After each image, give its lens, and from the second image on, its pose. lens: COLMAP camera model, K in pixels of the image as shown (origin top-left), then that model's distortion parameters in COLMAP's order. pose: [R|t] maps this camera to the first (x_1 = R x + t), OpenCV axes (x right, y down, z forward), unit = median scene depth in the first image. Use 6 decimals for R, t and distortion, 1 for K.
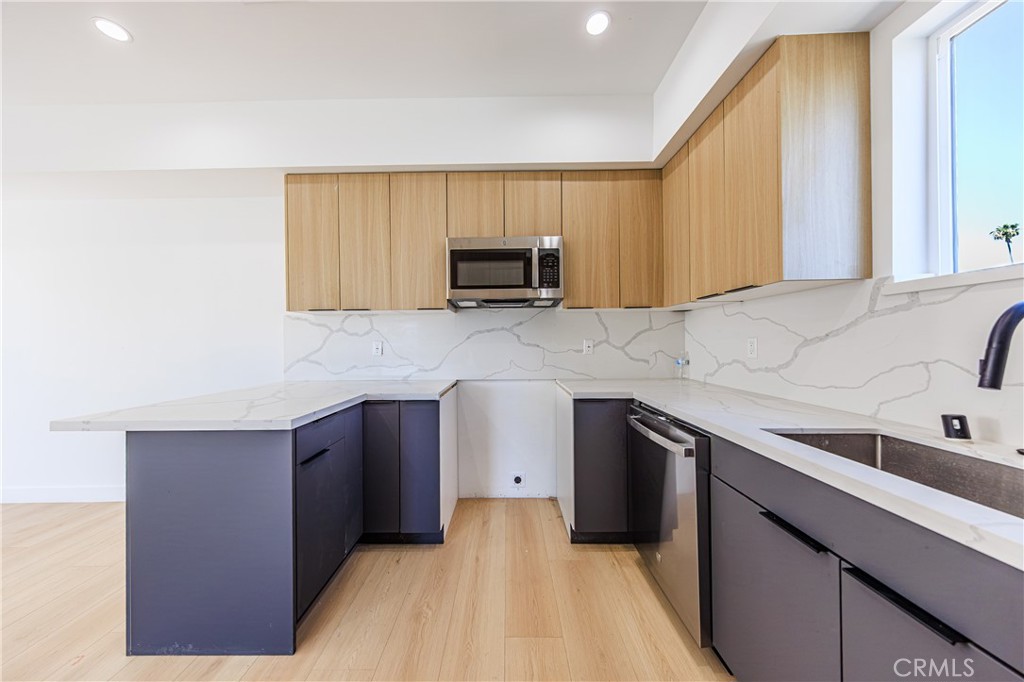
lens RADIAL K [[325.1, 0, 517.7], [0, 325.1, 343.3], [0, 0, 1]] dist [0.000831, 0.000074]
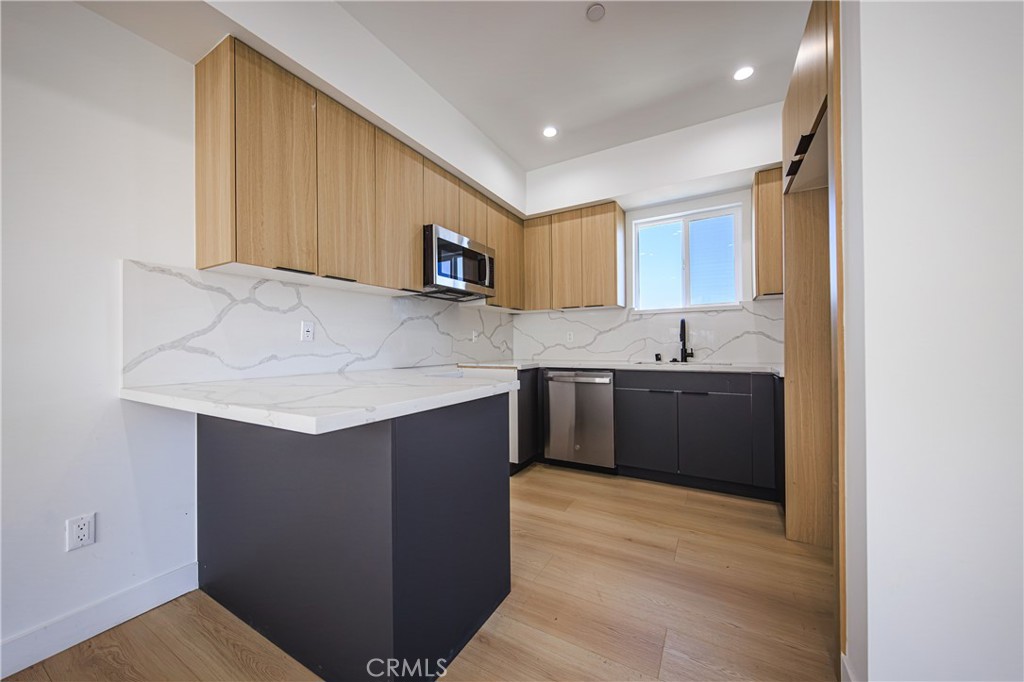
lens RADIAL K [[362.0, 0, 514.3], [0, 362.0, 345.7], [0, 0, 1]] dist [0.000179, 0.000003]
pose [[0.481814, 0.004642, 0.876261, -1.048683], [0.009365, 0.999902, -0.010446, 0.069814], [-0.876223, 0.013240, 0.481723, 0.221935]]
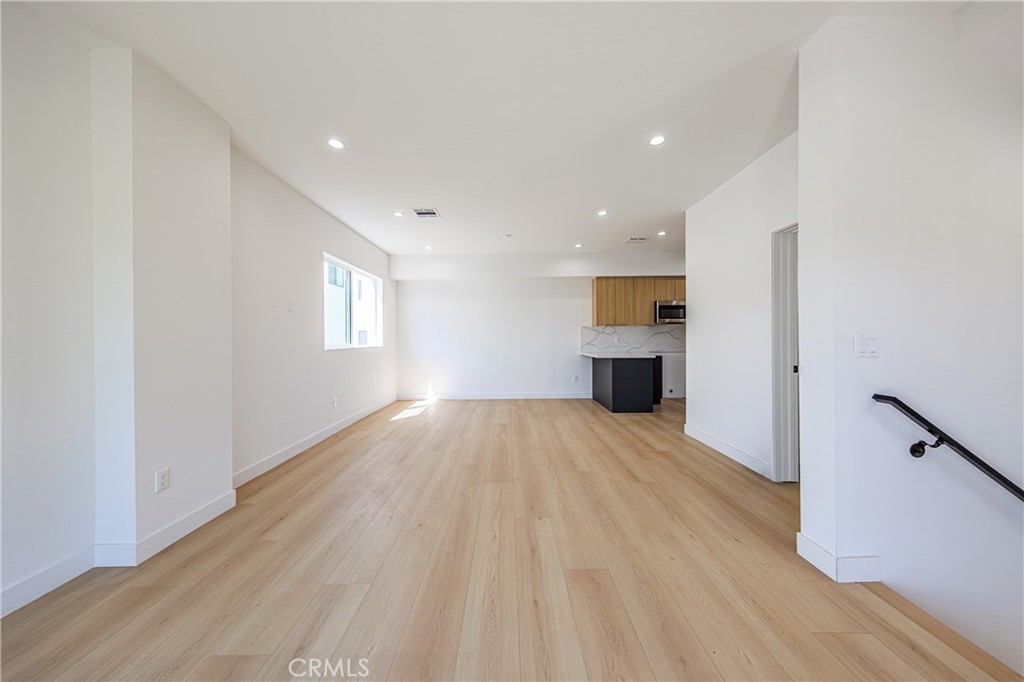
lens RADIAL K [[326.3, 0, 508.4], [0, 326.3, 337.0], [0, 0, 1]] dist [0.001083, 0.000064]
pose [[0.999952, 0.003989, 0.008942, -1.496252], [-0.003892, 0.999934, -0.010800, 0.029947], [-0.008984, 0.010765, 0.999902, -1.794970]]
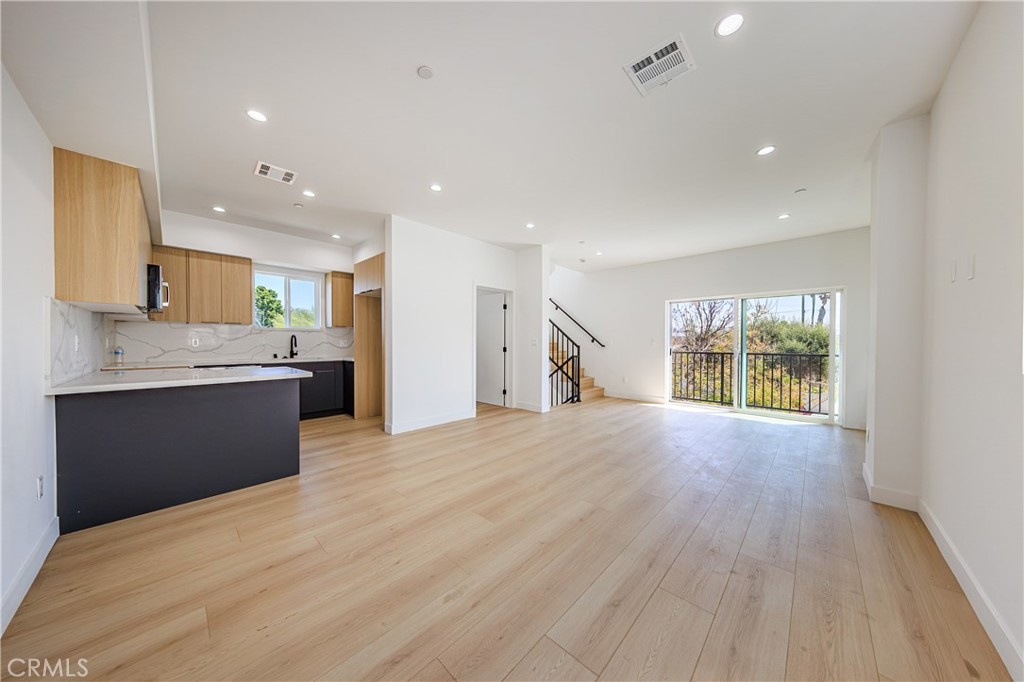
lens RADIAL K [[321.0, 0, 514.8], [0, 321.0, 345.1], [0, 0, 1]] dist [0.012581, -0.001361]
pose [[-0.738760, 0.001770, 0.673967, -2.253491], [0.009546, 0.999924, 0.007838, 0.028615], [-0.673901, 0.012224, -0.738720, 0.971072]]
